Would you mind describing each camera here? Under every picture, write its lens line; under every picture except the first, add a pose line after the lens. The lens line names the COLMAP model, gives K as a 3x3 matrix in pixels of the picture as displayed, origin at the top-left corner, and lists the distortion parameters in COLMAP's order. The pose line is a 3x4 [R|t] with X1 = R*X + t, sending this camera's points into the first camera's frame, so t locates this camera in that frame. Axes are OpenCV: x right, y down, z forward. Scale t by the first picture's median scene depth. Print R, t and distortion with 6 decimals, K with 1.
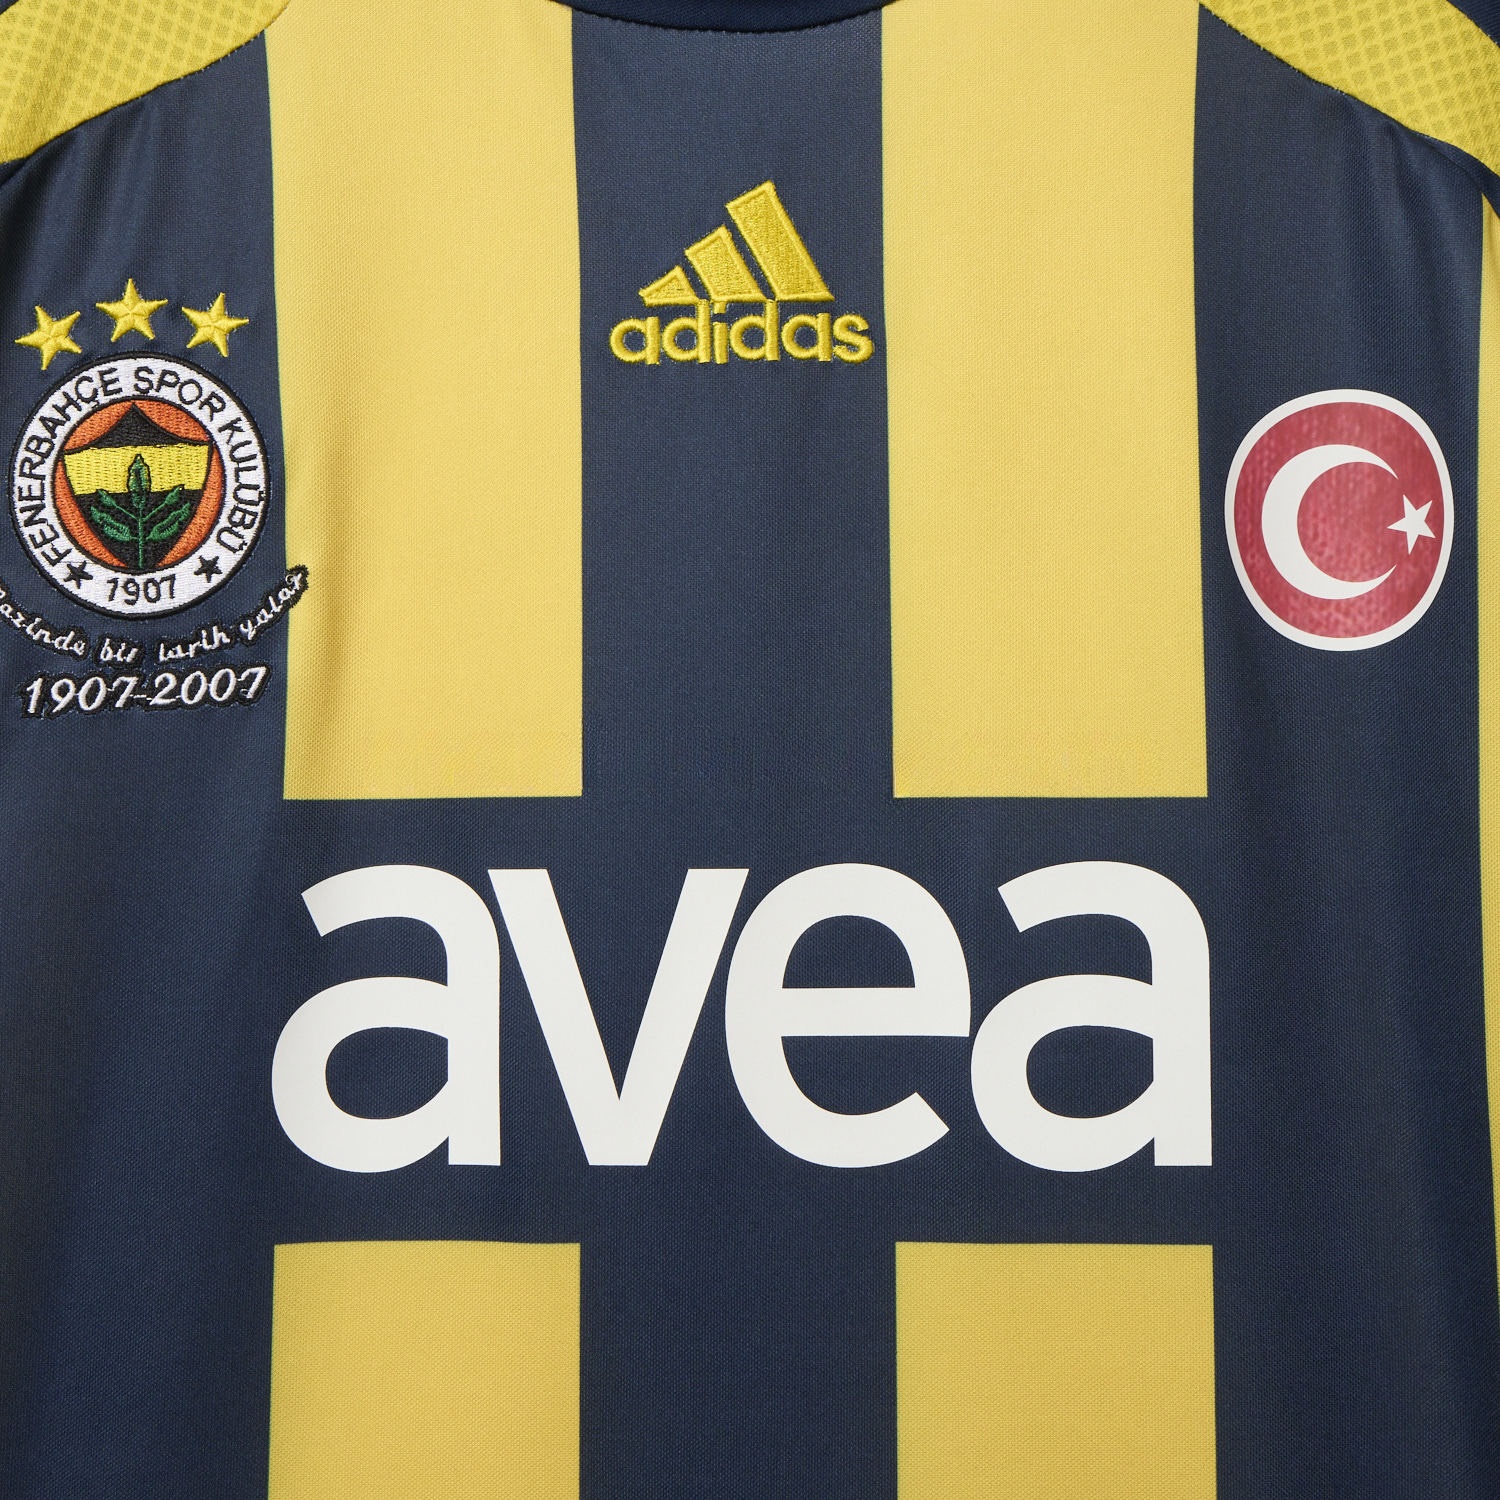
lens RADIAL K [[3635.6, 0, 756.5], [0, 3635.6, 747.3], [0, 0, 1]] dist [0.089575, 0.000000]
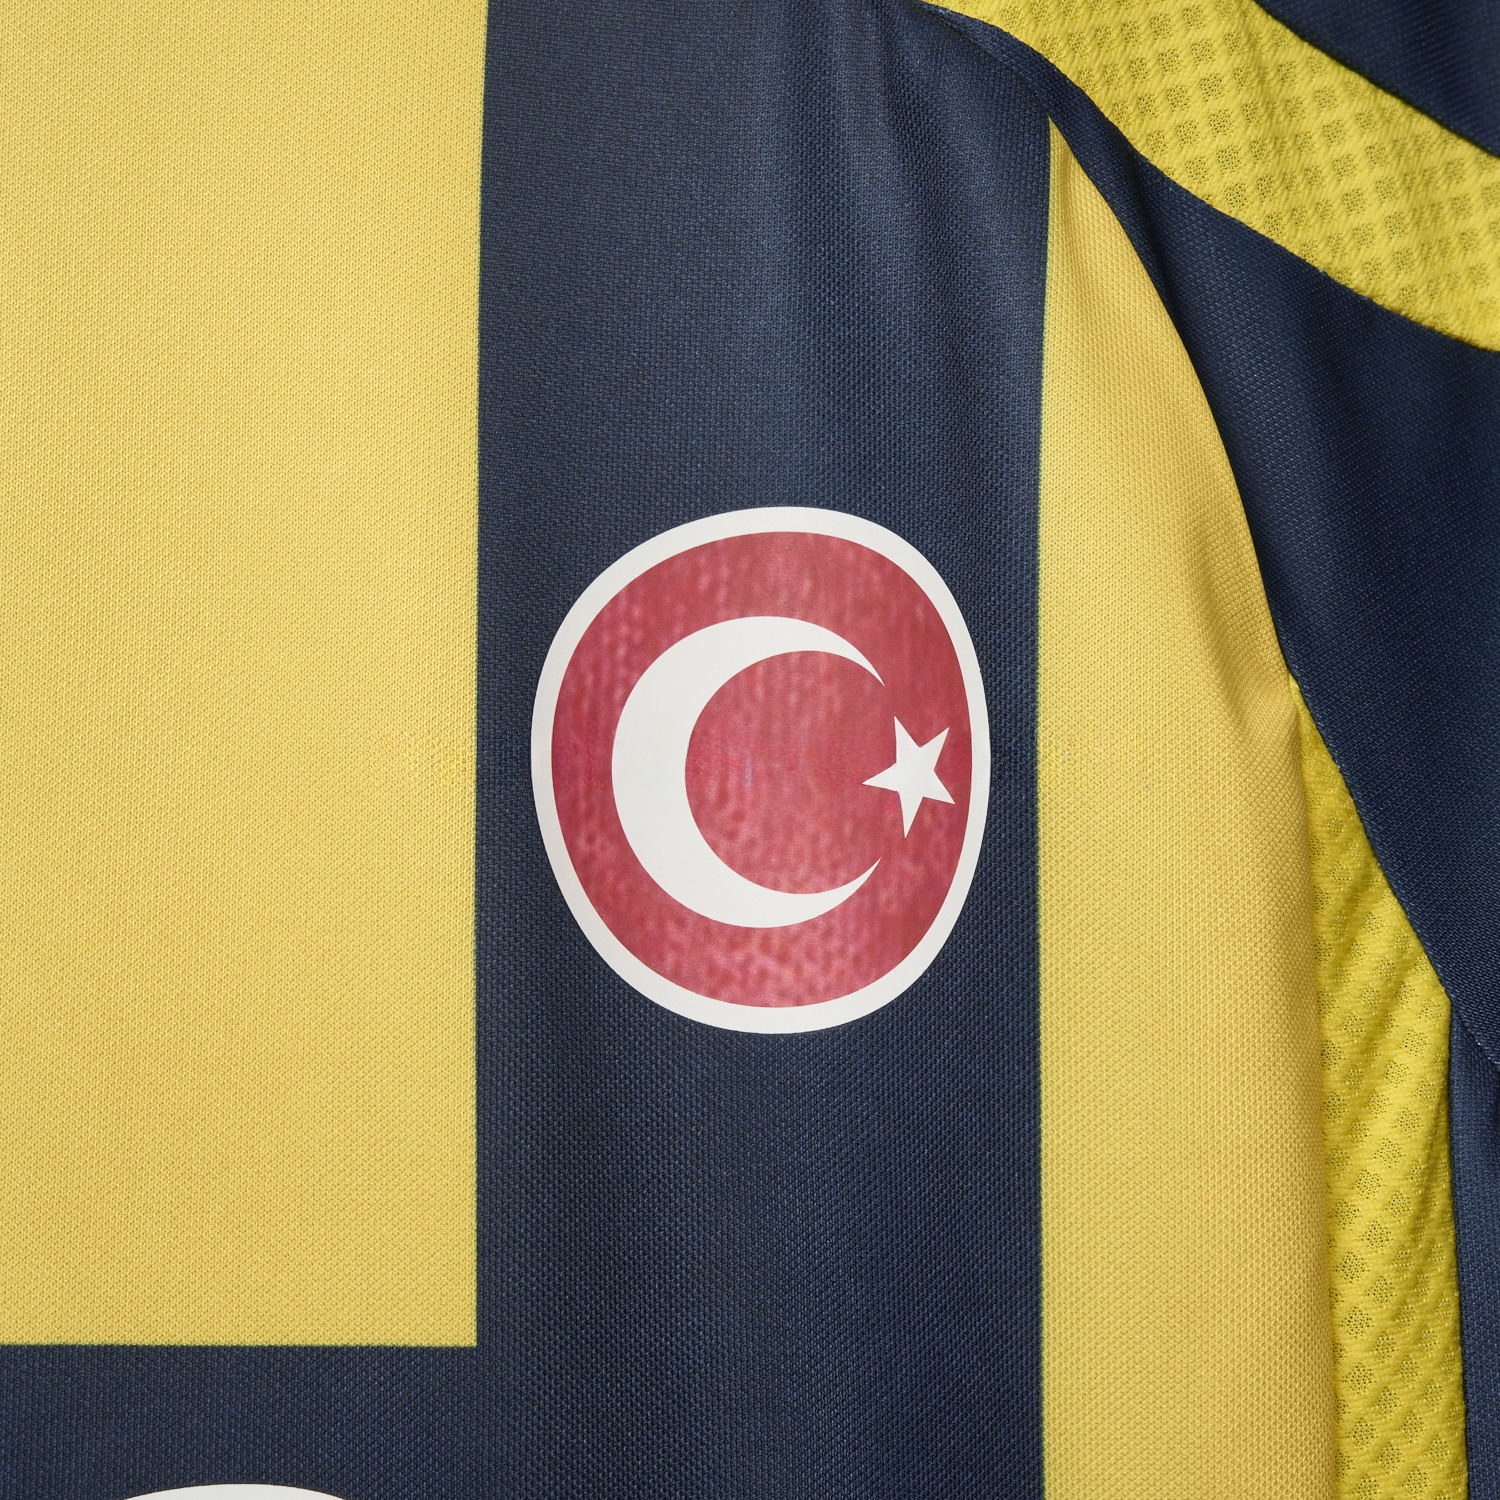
lens RADIAL K [[3635.6, 0, 748.5], [0, 3635.6, 751.0], [0, 0, 1]] dist [0.089575, 0.000000]
pose [[0.996903, 0.012663, 0.077611, 0.119147], [-0.005965, 0.996282, -0.085941, -0.022315], [-0.078411, 0.085212, 0.993273, 0.512649]]
